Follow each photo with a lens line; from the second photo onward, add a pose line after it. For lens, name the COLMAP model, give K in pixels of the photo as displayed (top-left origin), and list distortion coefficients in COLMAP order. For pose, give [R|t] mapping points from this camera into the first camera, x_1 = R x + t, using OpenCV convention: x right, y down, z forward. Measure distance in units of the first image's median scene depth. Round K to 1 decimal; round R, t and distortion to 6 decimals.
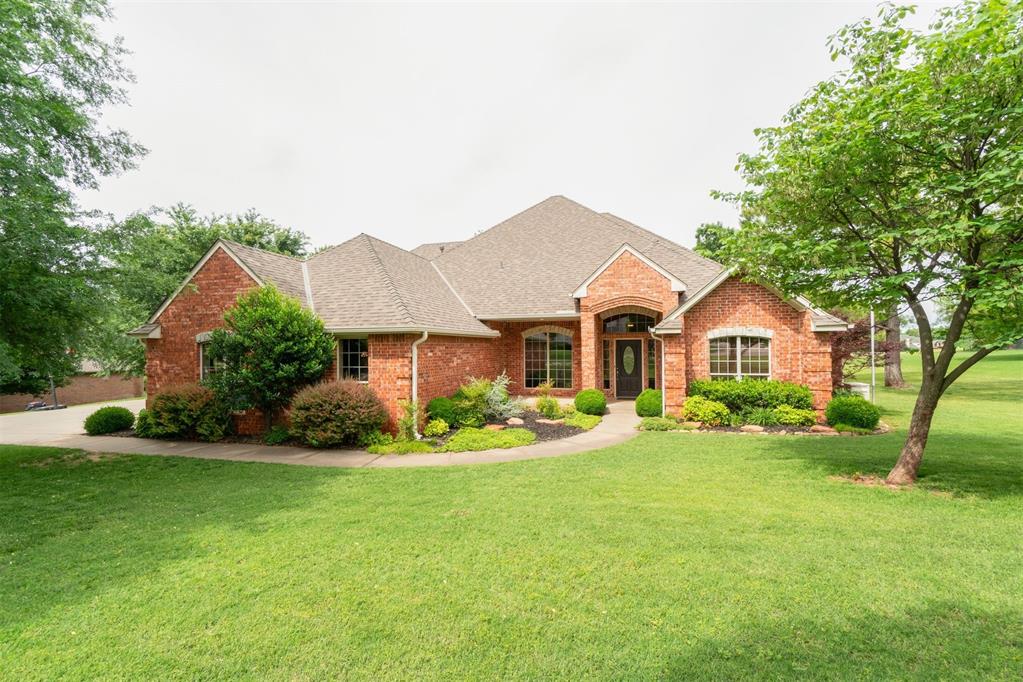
lens RADIAL K [[440.1, 0, 507.9], [0, 440.1, 337.2], [0, 0, 1]] dist [-0.001542, 0.000412]
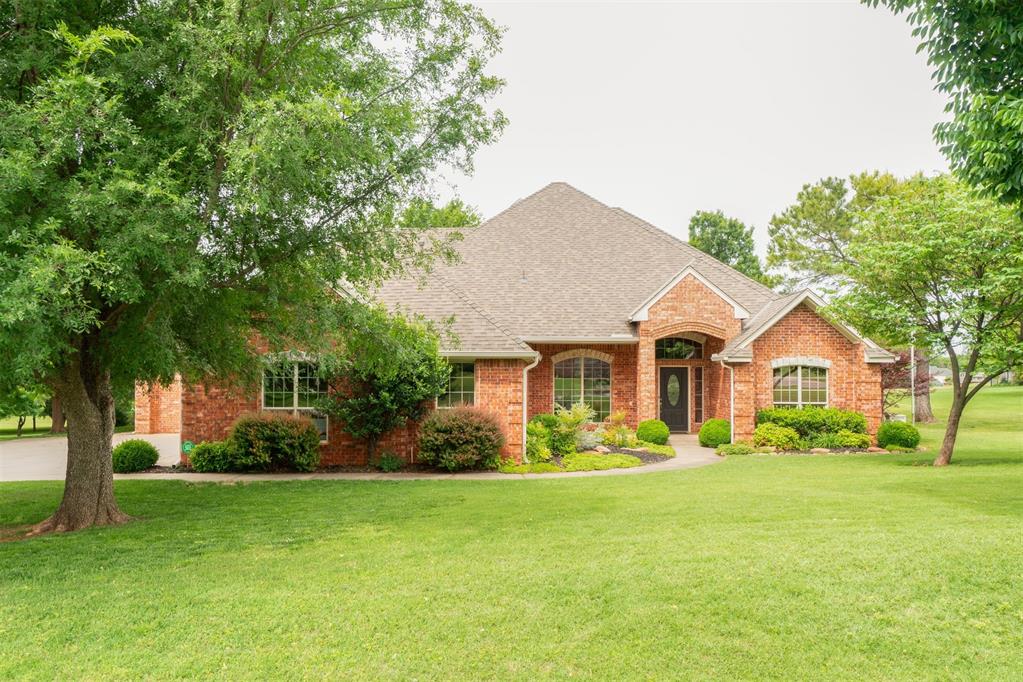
lens RADIAL K [[772.0, 0, 513.4], [0, 772.0, 342.8], [0, 0, 1]] dist [0.023345, -0.000872]
pose [[0.968904, 0.021792, 0.246474, -0.577947], [-0.016457, 0.999584, -0.023686, -0.001780], [-0.246887, 0.018894, 0.968860, -0.593841]]
